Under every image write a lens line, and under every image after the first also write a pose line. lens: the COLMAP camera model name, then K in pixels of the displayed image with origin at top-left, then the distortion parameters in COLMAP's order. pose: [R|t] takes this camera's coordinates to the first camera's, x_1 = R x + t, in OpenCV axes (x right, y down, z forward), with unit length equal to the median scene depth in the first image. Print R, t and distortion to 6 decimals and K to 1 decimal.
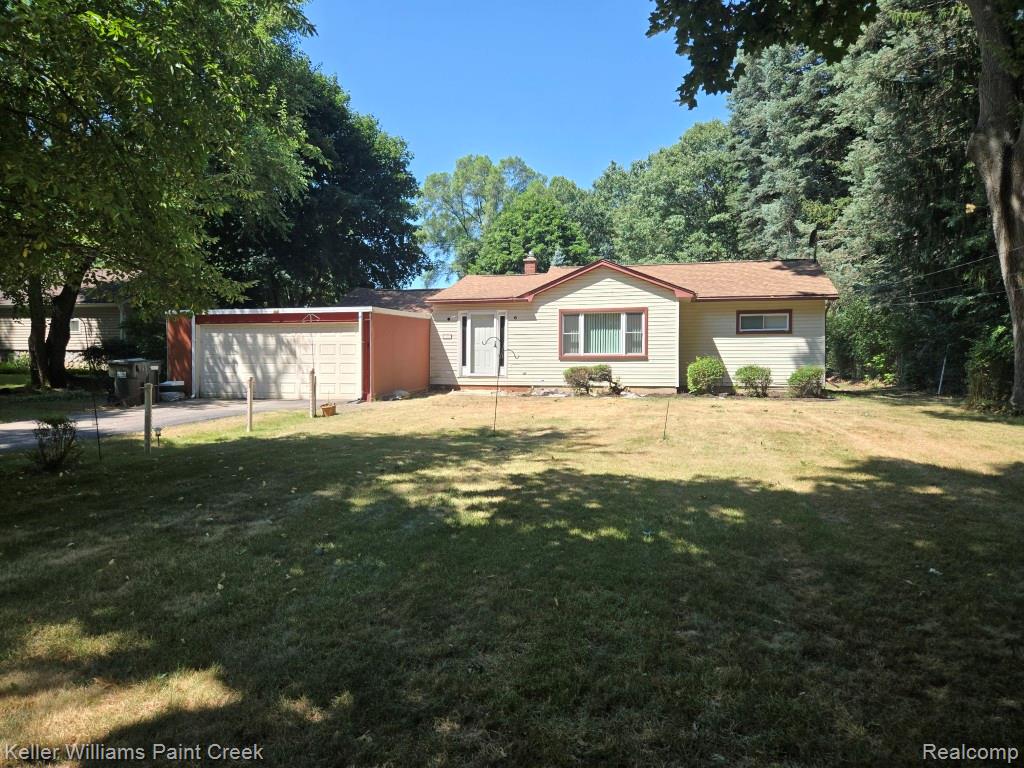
lens RADIAL K [[687.6, 0, 512.6], [0, 687.6, 383.1], [0, 0, 1]] dist [0.062324, -0.042825]
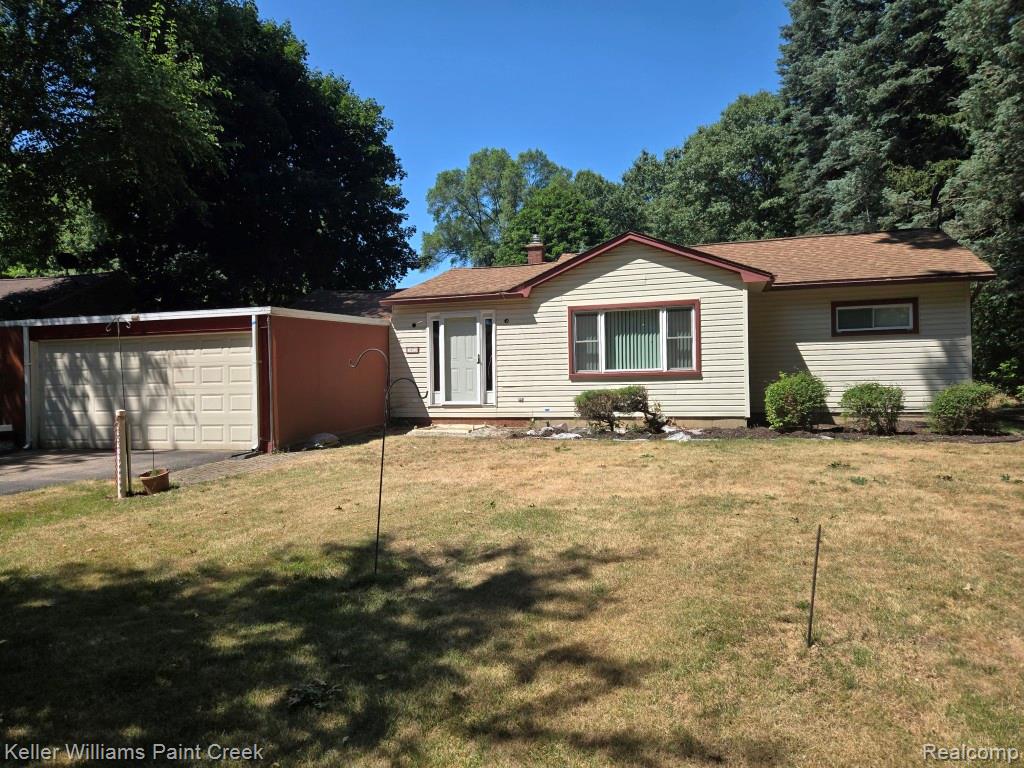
lens RADIAL K [[687.6, 0, 511.1], [0, 687.6, 385.7], [0, 0, 1]] dist [0.062324, -0.042825]
pose [[0.998342, -0.020858, -0.053643, 0.044022], [0.020117, 0.999695, -0.014314, -0.018770], [0.053925, 0.013211, 0.998458, 0.298361]]
